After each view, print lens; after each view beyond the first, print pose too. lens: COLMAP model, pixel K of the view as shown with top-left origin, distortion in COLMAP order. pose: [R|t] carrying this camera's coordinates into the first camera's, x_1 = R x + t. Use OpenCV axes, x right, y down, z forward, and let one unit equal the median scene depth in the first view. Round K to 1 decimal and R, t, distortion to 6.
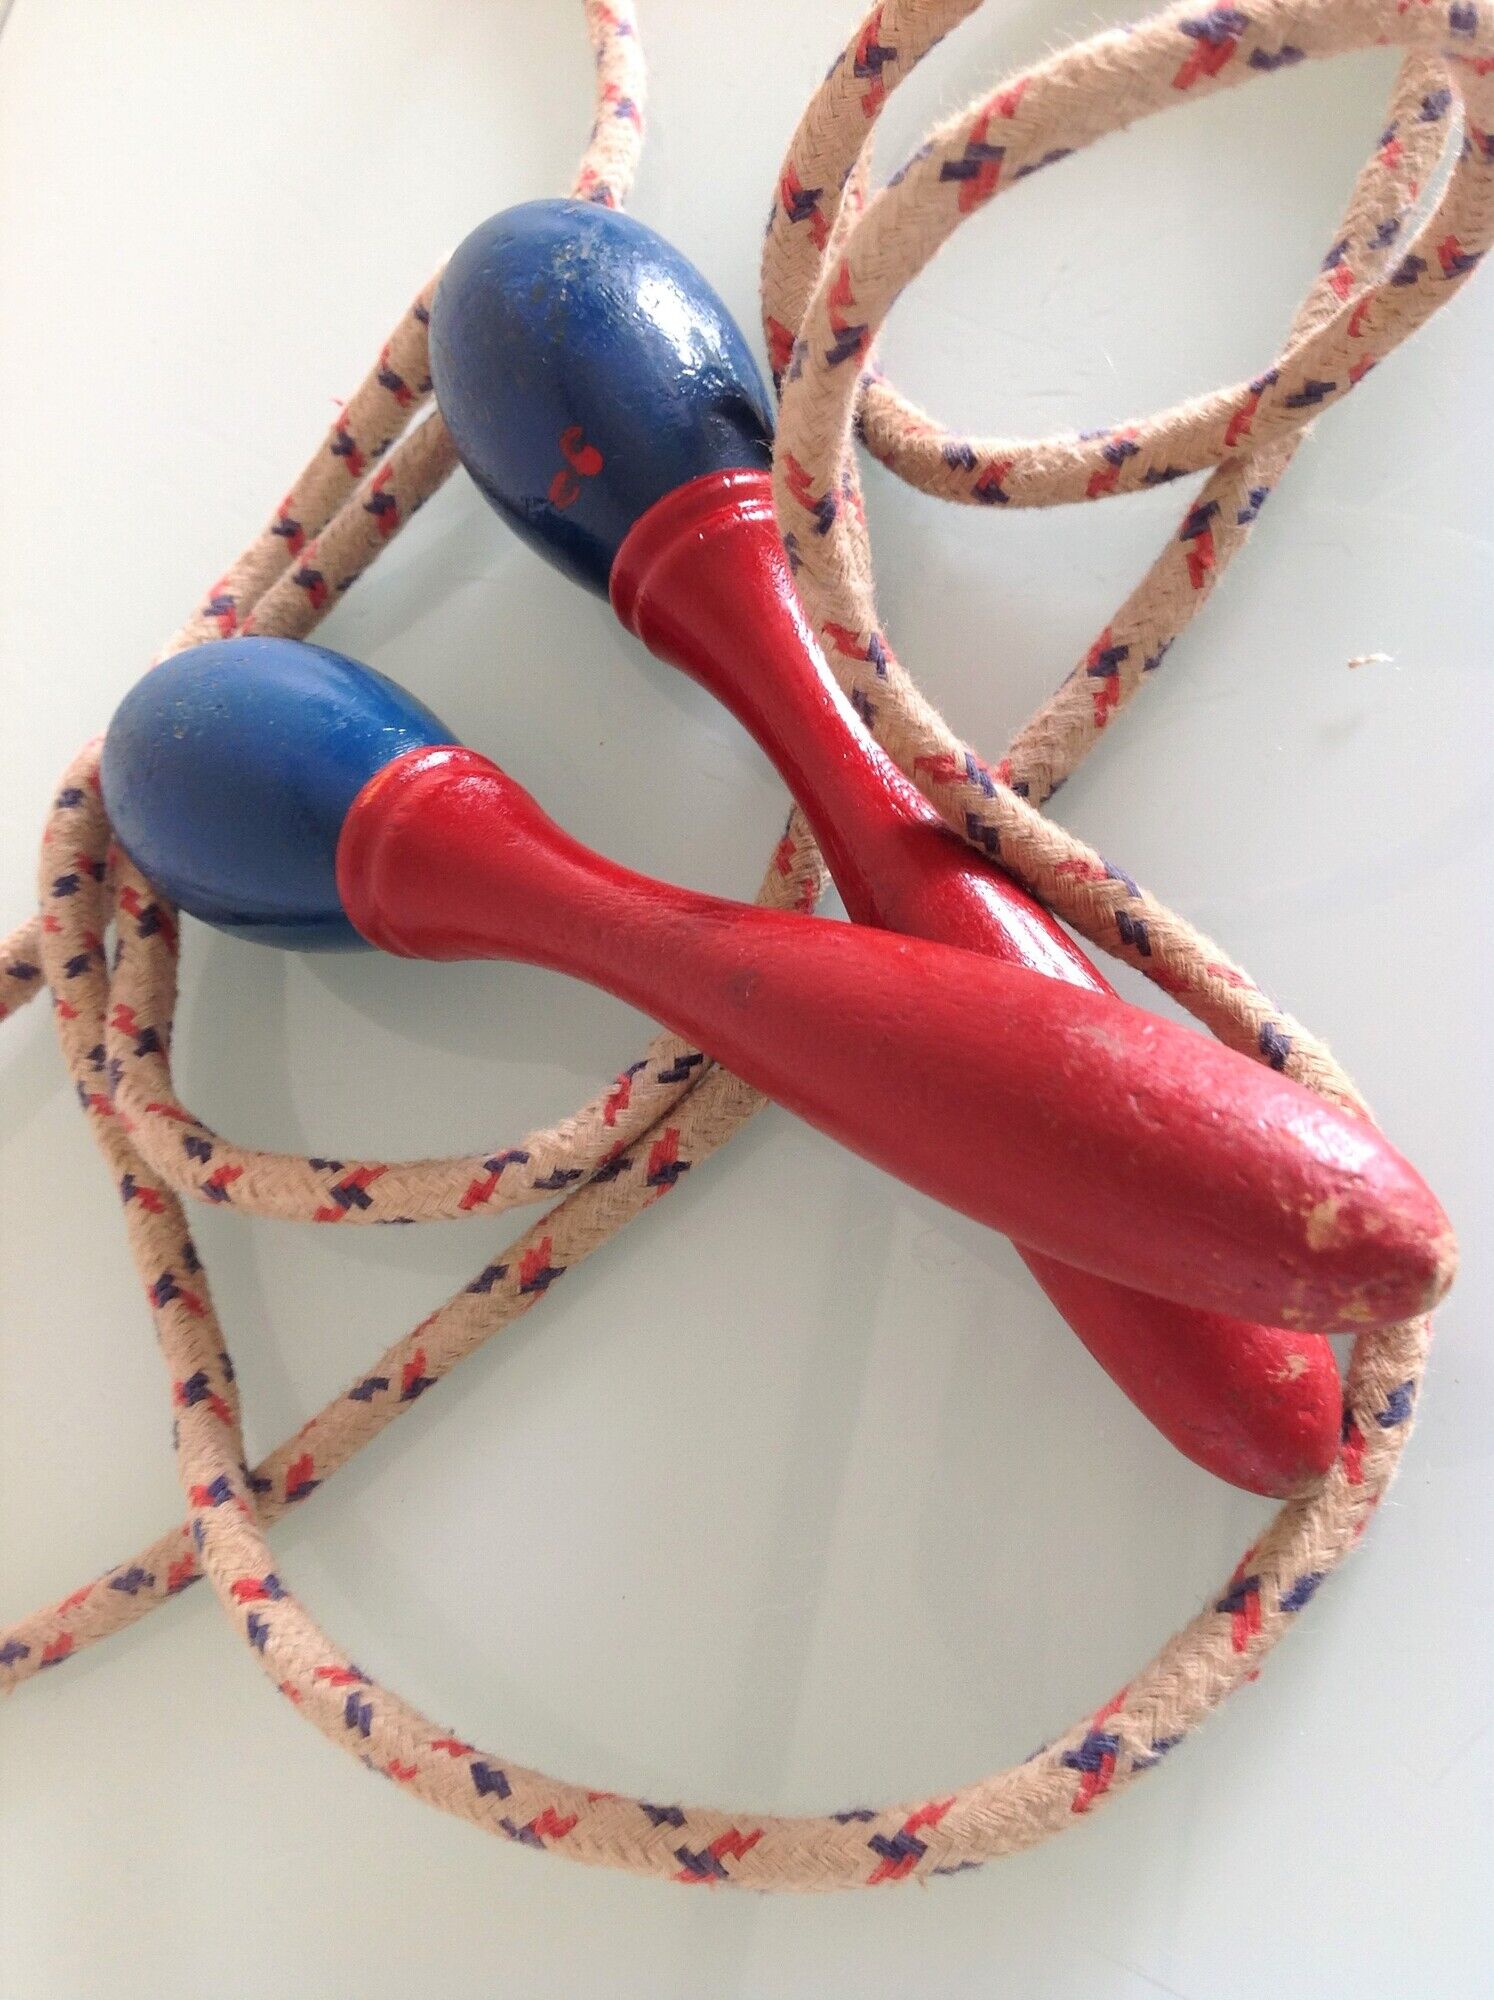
lens RADIAL K [[1987.5, 0, 709.5], [0, 1987.5, 942.8], [0, 0, 1]] dist [0.083642, -0.243674]
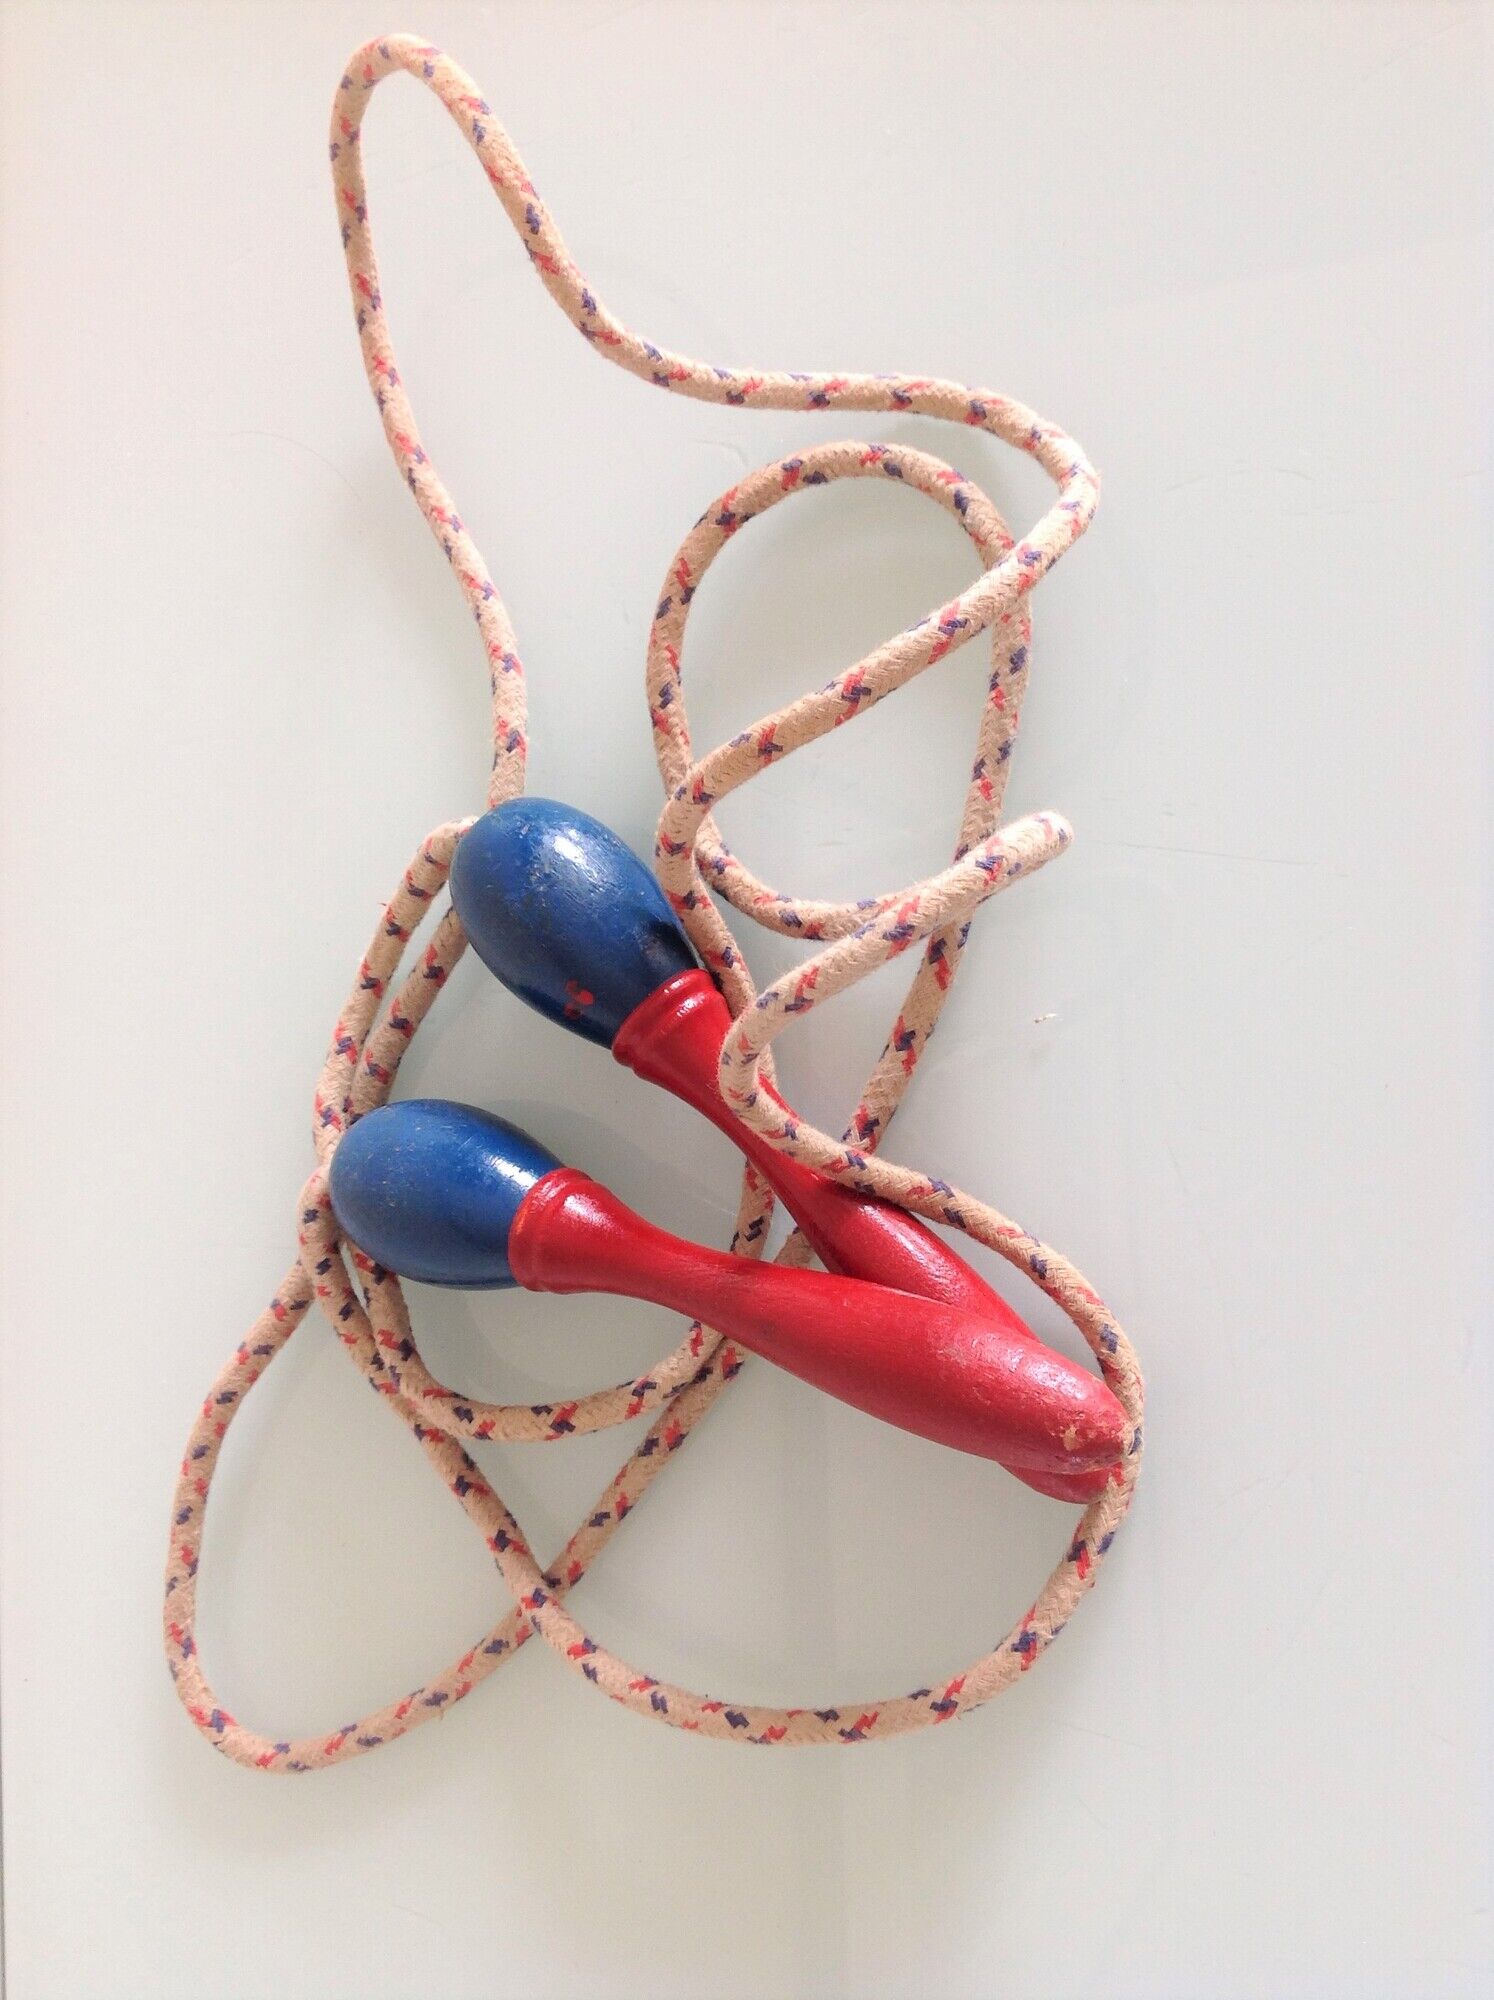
lens RADIAL K [[1987.5, 0, 709.5], [0, 1987.5, 942.8], [0, 0, 1]] dist [0.083642, -0.243674]
pose [[0.965062, -0.258000, 0.045723, -0.024447], [0.244124, 0.948735, 0.200761, -0.615593], [-0.095175, -0.182585, 0.978573, -0.682434]]
